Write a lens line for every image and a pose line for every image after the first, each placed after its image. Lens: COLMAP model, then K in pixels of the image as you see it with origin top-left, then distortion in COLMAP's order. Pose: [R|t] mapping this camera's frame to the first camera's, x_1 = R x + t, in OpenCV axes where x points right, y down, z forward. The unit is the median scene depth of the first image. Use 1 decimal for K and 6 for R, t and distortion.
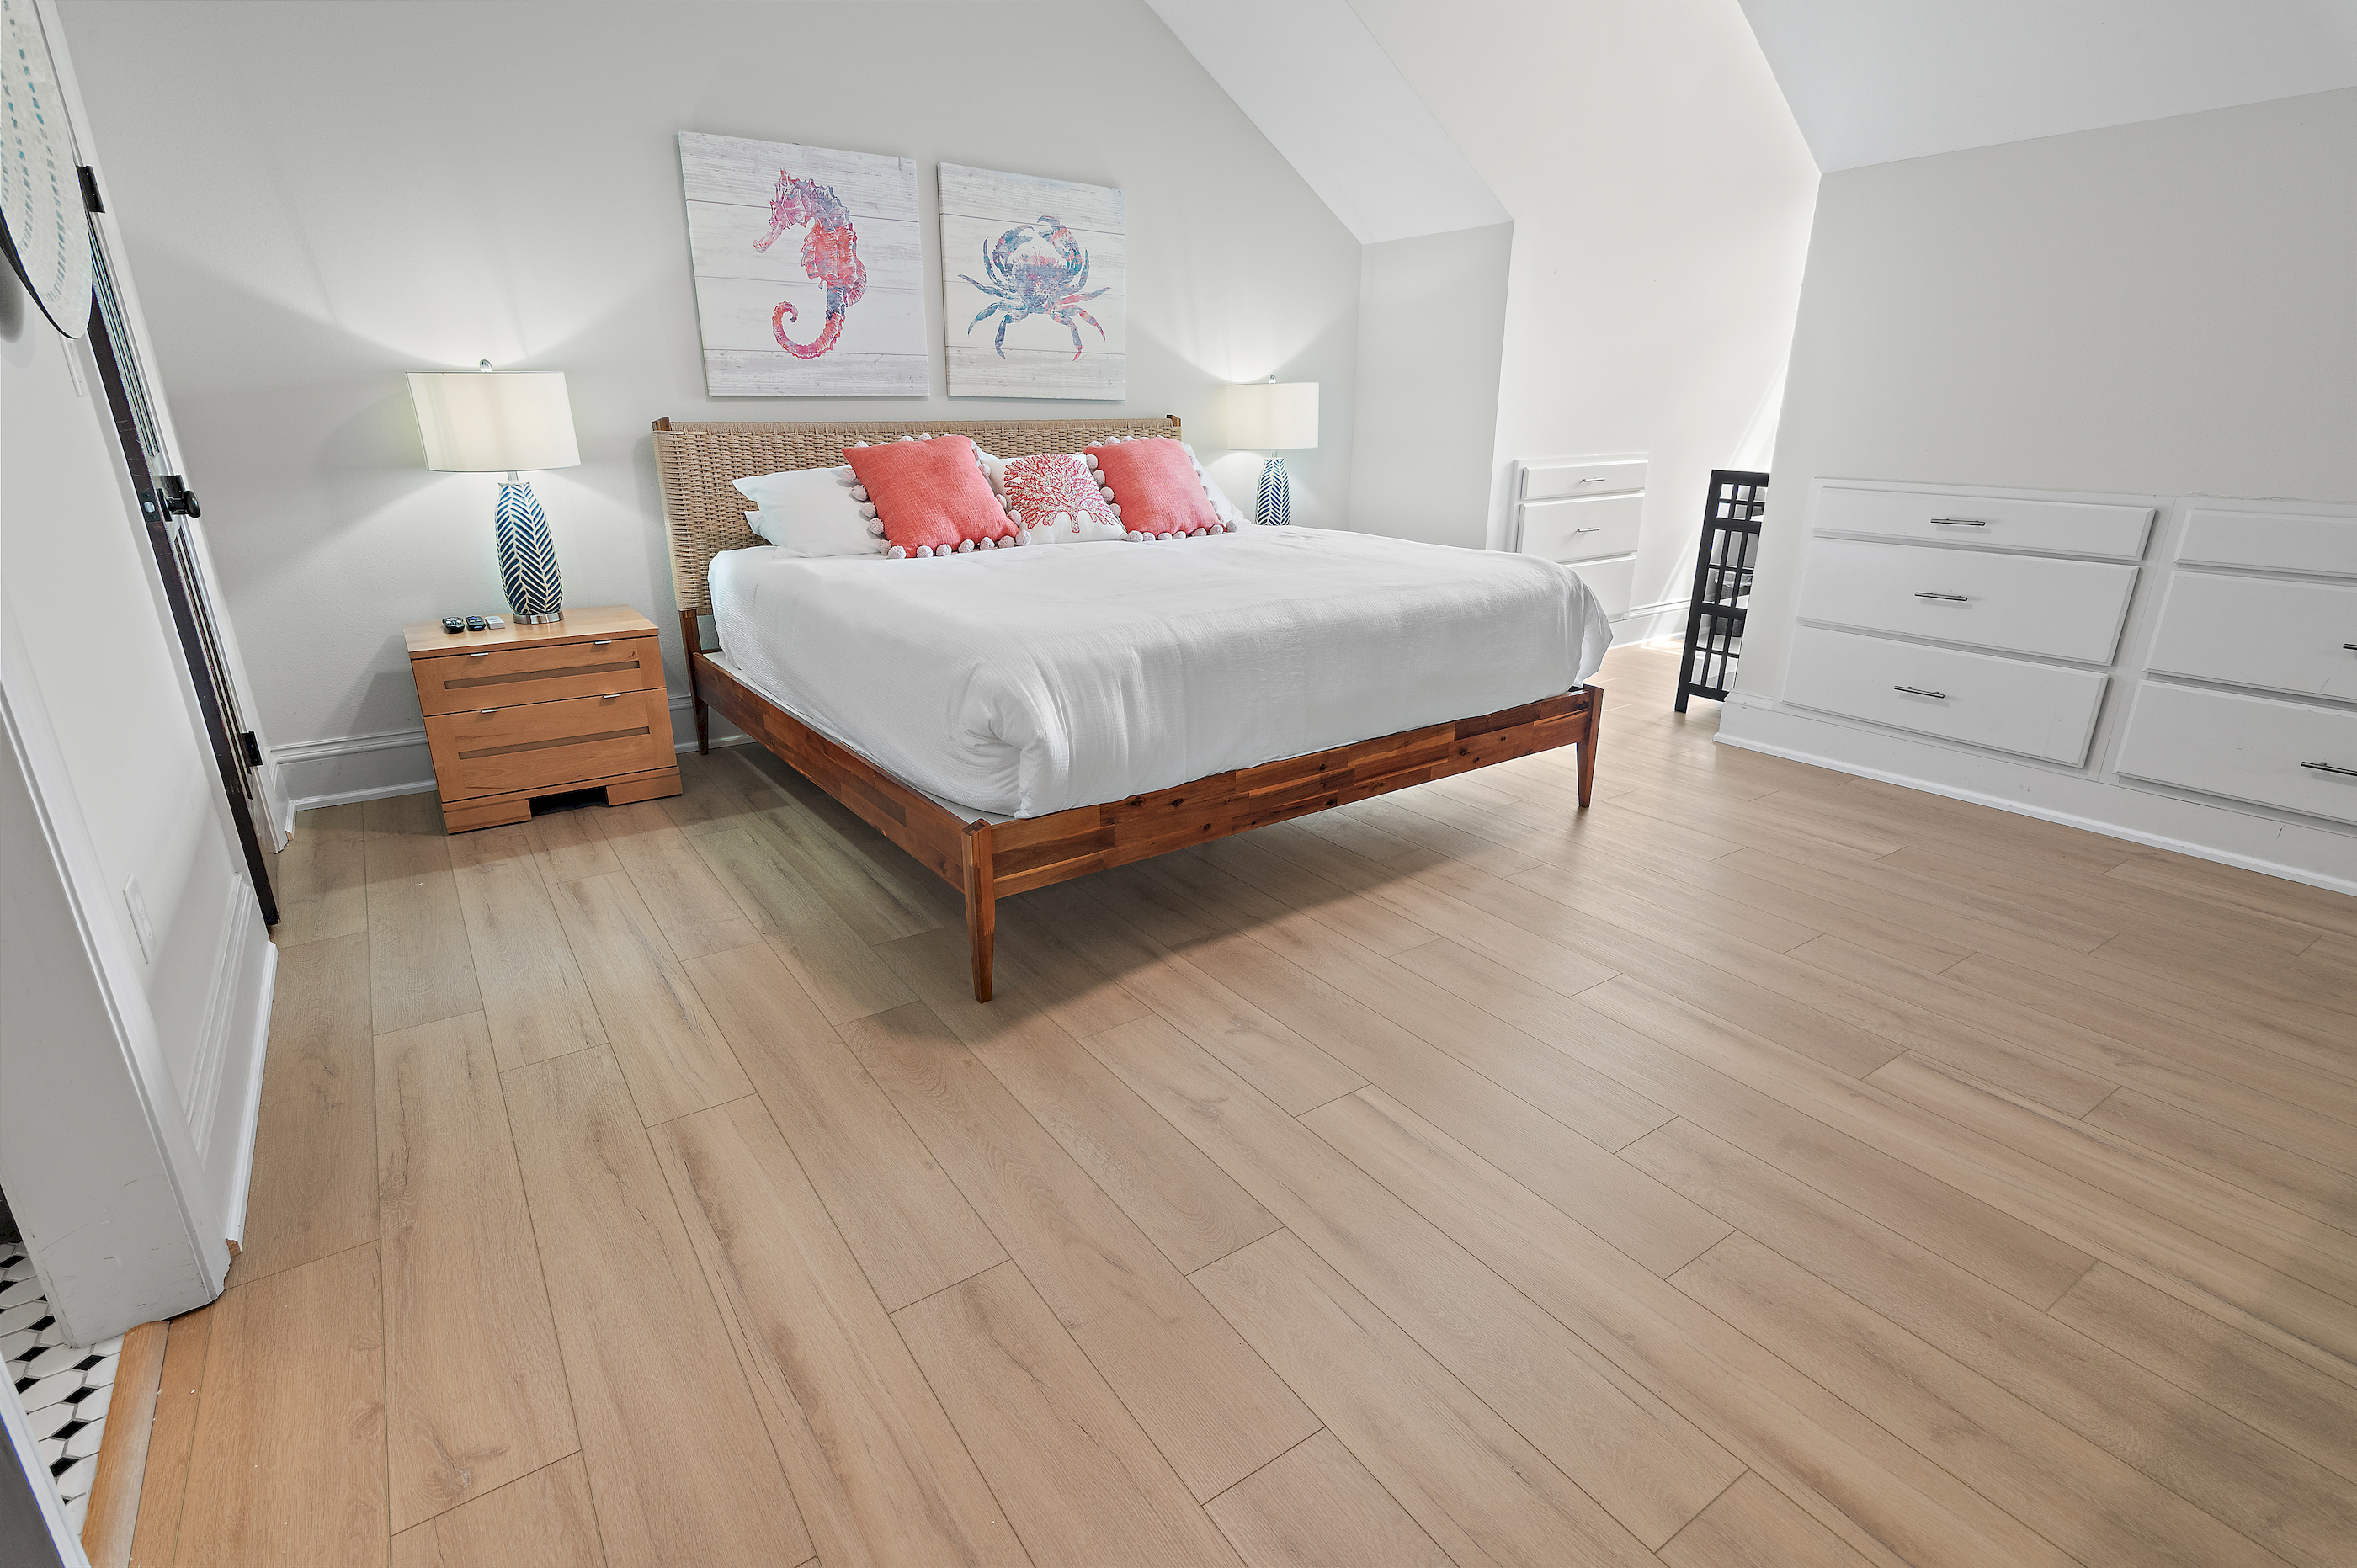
lens RADIAL K [[1123.4, 0, 1171.9], [0, 1123.4, 788.6], [0, 0, 1]] dist [0.005677, 0.000246]
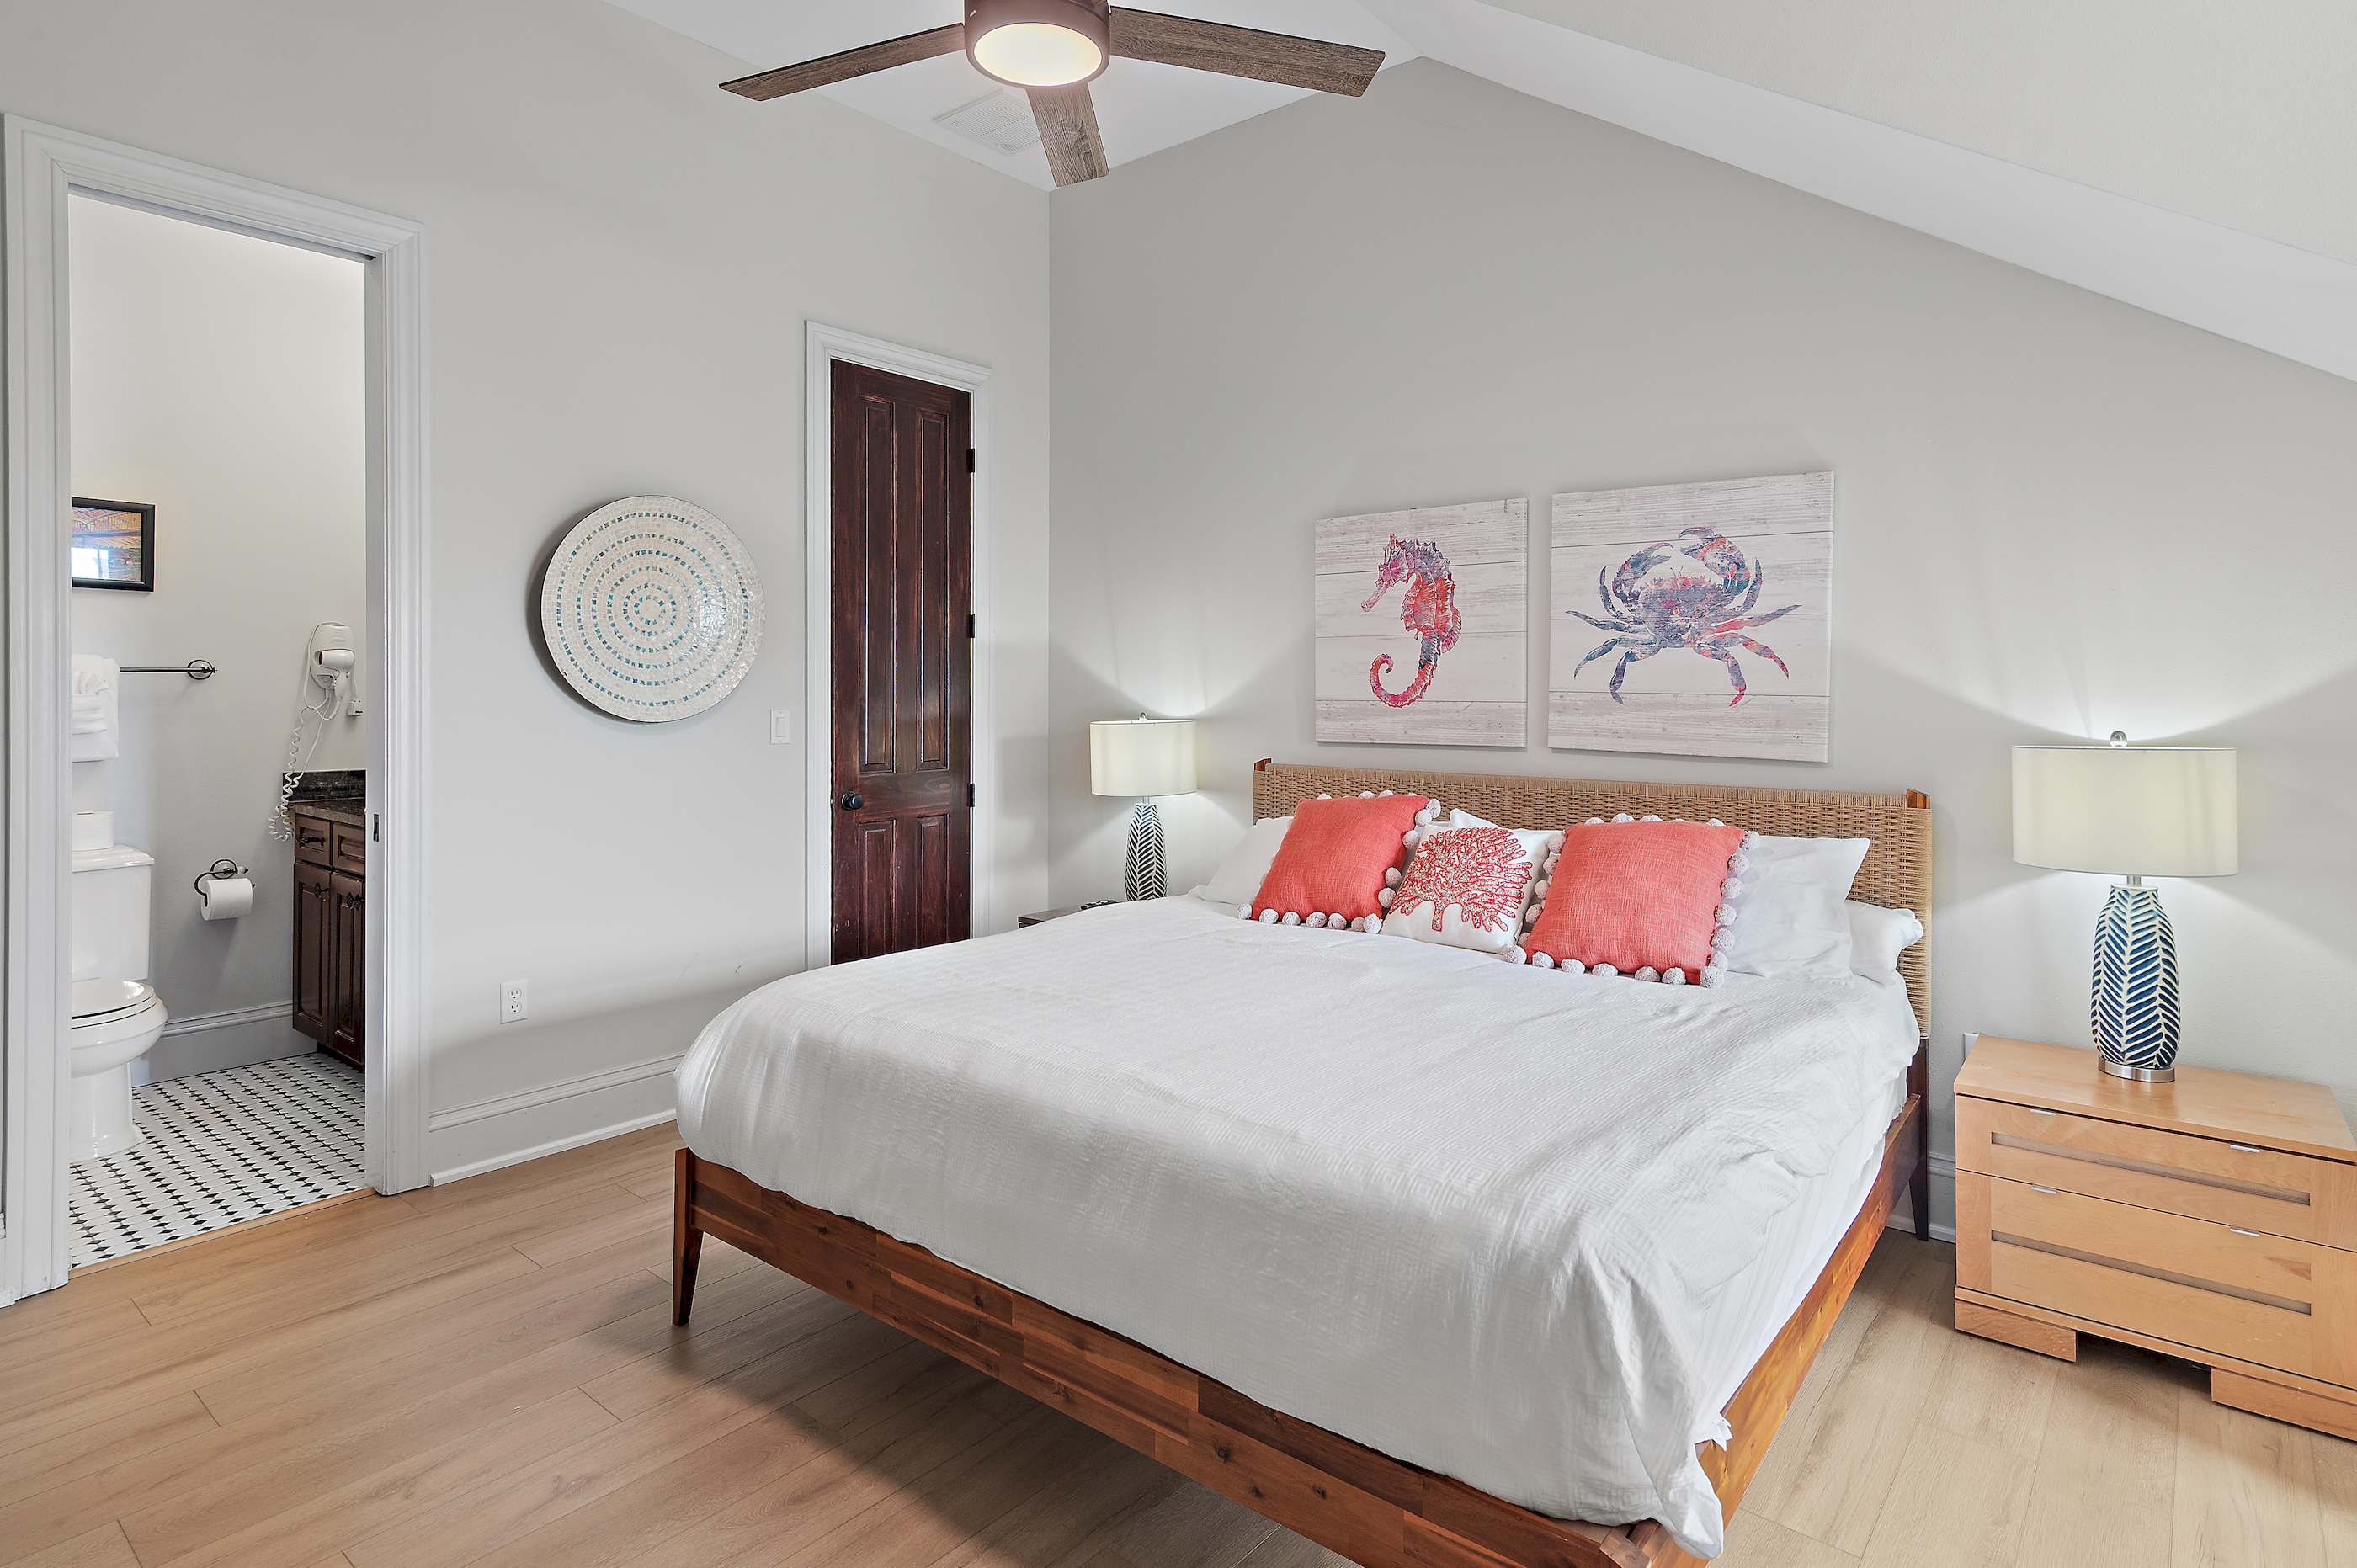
lens RADIAL K [[1199.3, 0, 1173.8], [0, 1199.3, 694.4], [0, 0, 1]] dist [0.018240, 0.000193]
pose [[0.284826, -0.000192, -0.958579, 0.604377], [-0.315274, 0.944347, -0.093867, -0.233258], [0.905250, 0.328951, 0.268914, 0.540612]]
